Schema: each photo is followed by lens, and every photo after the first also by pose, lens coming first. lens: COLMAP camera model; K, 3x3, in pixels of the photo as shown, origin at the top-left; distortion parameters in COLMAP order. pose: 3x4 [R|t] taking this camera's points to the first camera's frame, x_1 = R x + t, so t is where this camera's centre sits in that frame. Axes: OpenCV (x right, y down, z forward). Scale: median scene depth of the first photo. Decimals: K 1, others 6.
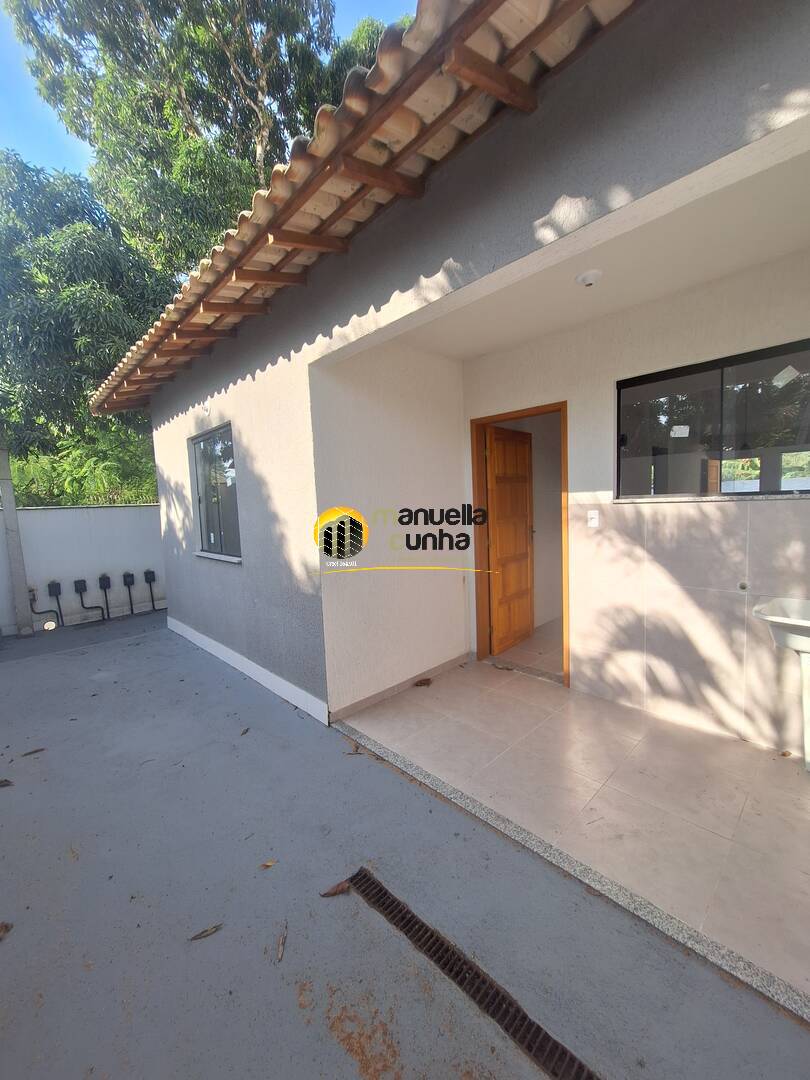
lens RADIAL K [[431.5, 0, 405.0], [0, 431.5, 540.2], [0, 0, 1]] dist [0.003720, -0.000533]
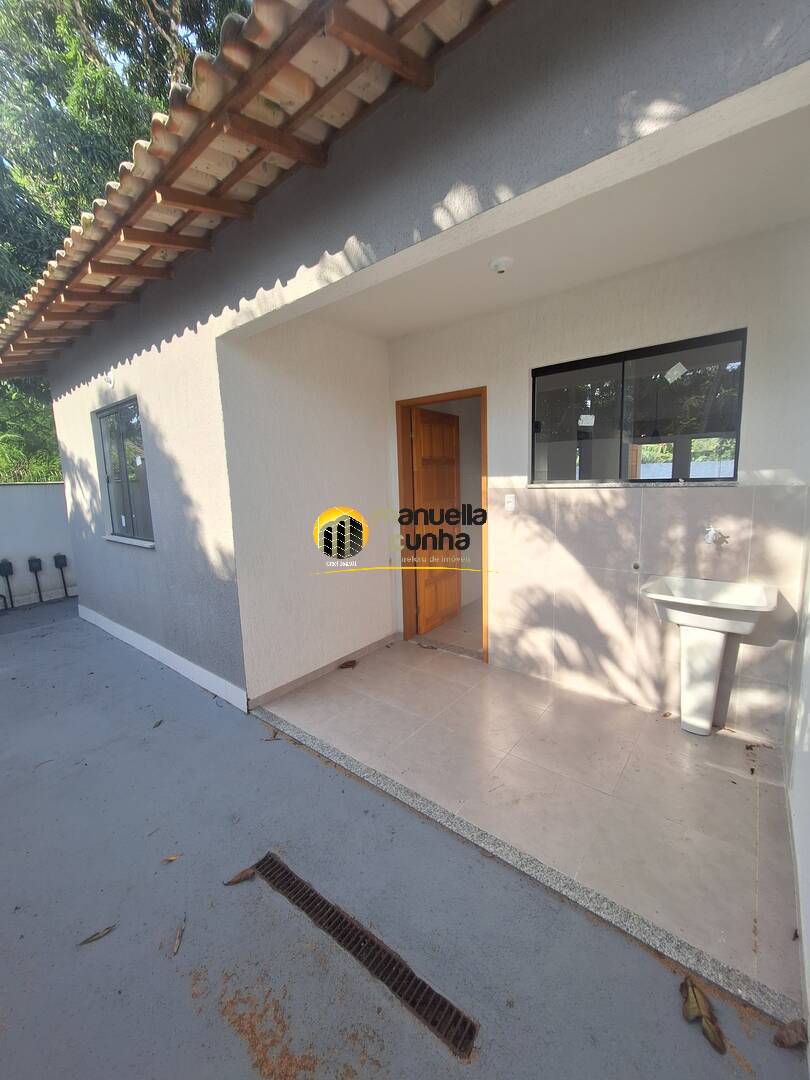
lens RADIAL K [[431.5, 0, 403.4], [0, 431.5, 540.1], [0, 0, 1]] dist [0.003720, -0.000533]
pose [[0.992251, -0.008919, 0.123925, 0.063878], [0.002740, 0.998748, 0.049944, -0.015016], [-0.124216, -0.049218, 0.991034, -0.003048]]
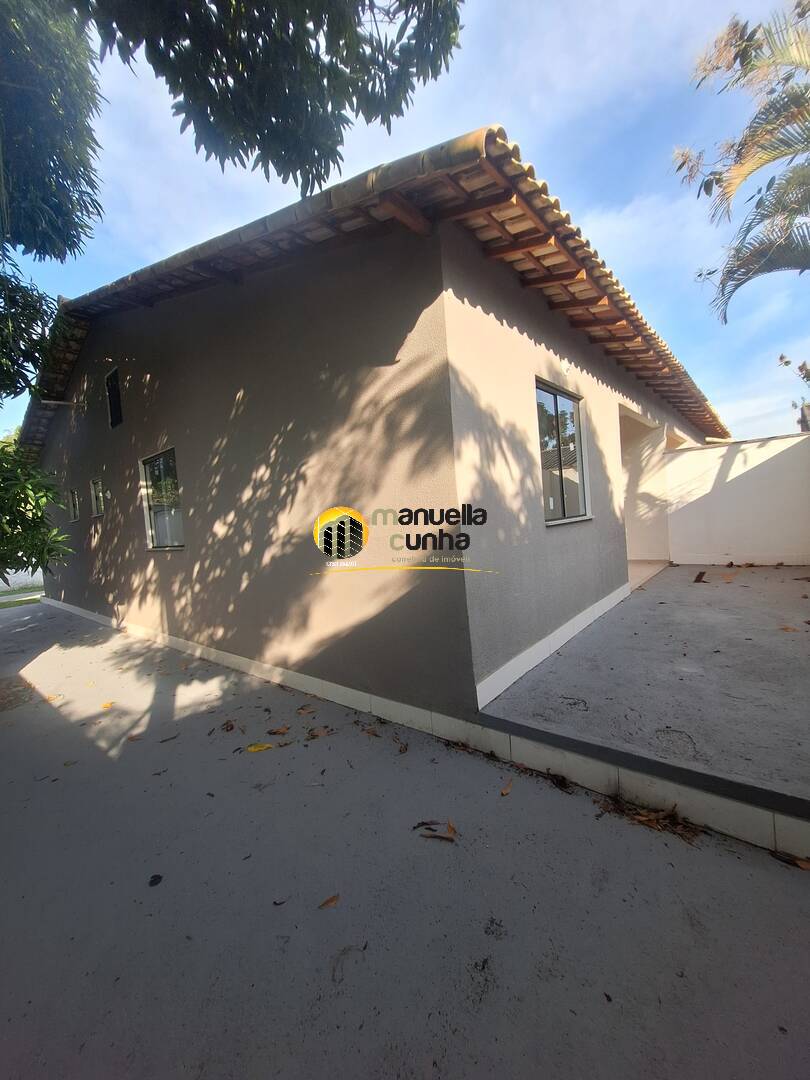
lens RADIAL K [[431.5, 0, 403.1], [0, 431.5, 538.7], [0, 0, 1]] dist [0.003720, -0.000533]
pose [[-0.082010, 0.025229, 0.996312, -2.192260], [0.200496, 0.979659, -0.008304, 0.019668], [-0.976256, 0.199076, -0.085400, 2.344145]]
